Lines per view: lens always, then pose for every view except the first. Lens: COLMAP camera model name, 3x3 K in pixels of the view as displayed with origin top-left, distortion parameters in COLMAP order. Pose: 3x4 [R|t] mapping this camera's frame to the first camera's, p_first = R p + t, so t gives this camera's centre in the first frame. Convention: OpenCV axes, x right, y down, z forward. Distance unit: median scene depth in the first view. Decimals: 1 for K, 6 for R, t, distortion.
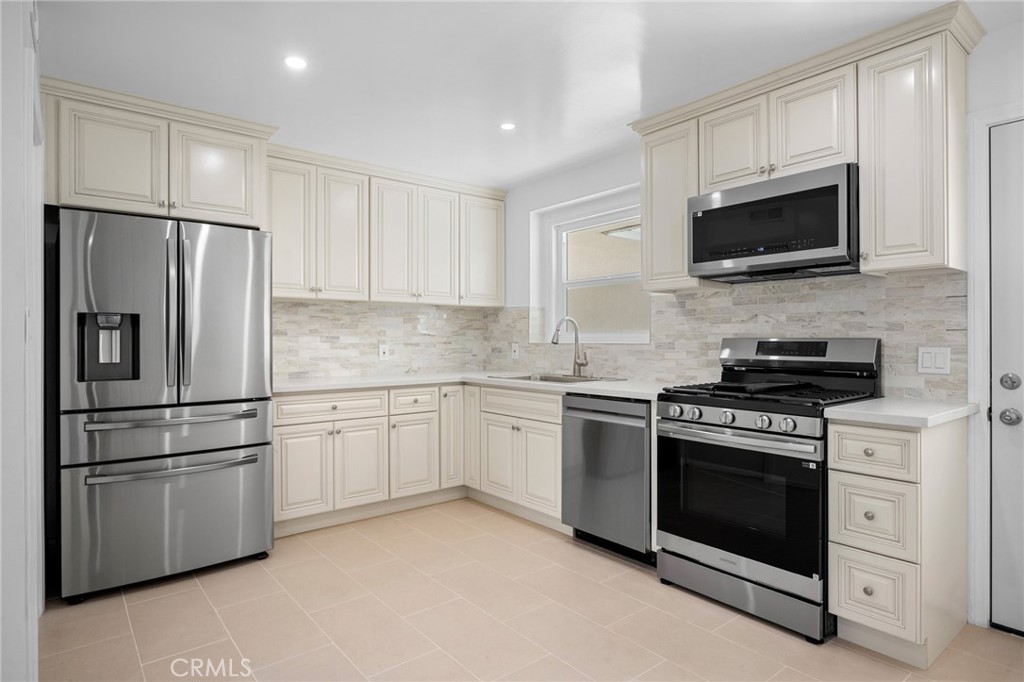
lens RADIAL K [[567.3, 0, 511.2], [0, 567.3, 337.9], [0, 0, 1]] dist [-0.000665, 0.000153]
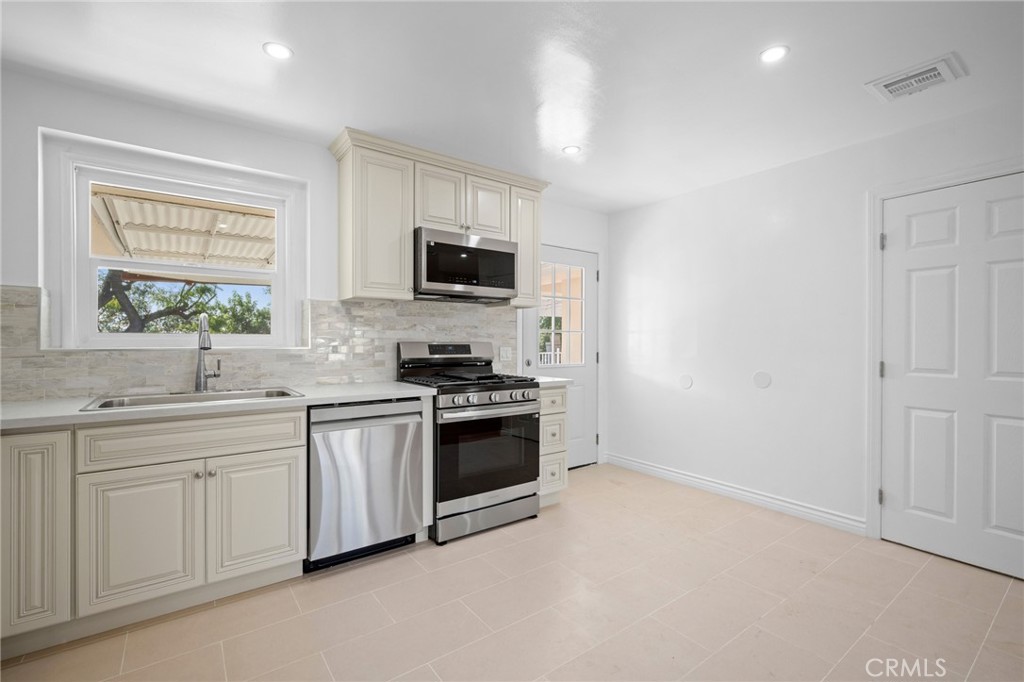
lens RADIAL K [[458.8, 0, 507.2], [0, 458.8, 341.4], [0, 0, 1]] dist [-0.002539, -0.000428]
pose [[0.037523, 0.002325, 0.999293, -0.672681], [-0.002696, 0.999994, -0.002225, 0.000333], [-0.999292, -0.002611, 0.037529, 0.791238]]
